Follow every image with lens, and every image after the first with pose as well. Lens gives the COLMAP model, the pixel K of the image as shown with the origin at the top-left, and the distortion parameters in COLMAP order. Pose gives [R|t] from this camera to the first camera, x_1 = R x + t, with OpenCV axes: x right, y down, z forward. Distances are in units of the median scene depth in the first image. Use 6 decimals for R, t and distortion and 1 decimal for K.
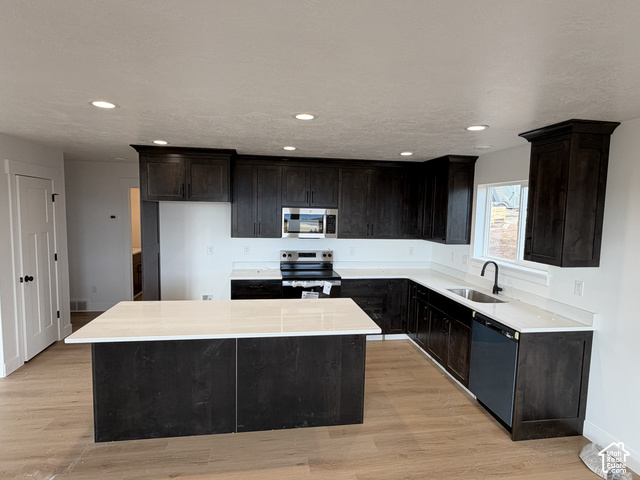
lens RADIAL K [[364.4, 0, 320.0], [0, 364.4, 240.0], [0, 0, 1]] dist [0.007926, 0.001337]
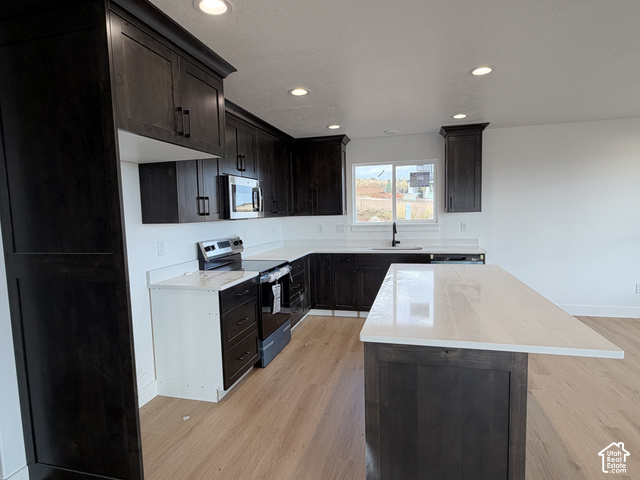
lens RADIAL K [[366.7, 0, 320.0], [0, 366.7, 240.0], [0, 0, 1]] dist [0.004069, 0.001210]
pose [[0.394664, -0.104288, 0.912888, -0.924372], [0.111414, 0.991638, 0.065117, 0.008543], [-0.912046, 0.076009, 0.402983, 0.795530]]
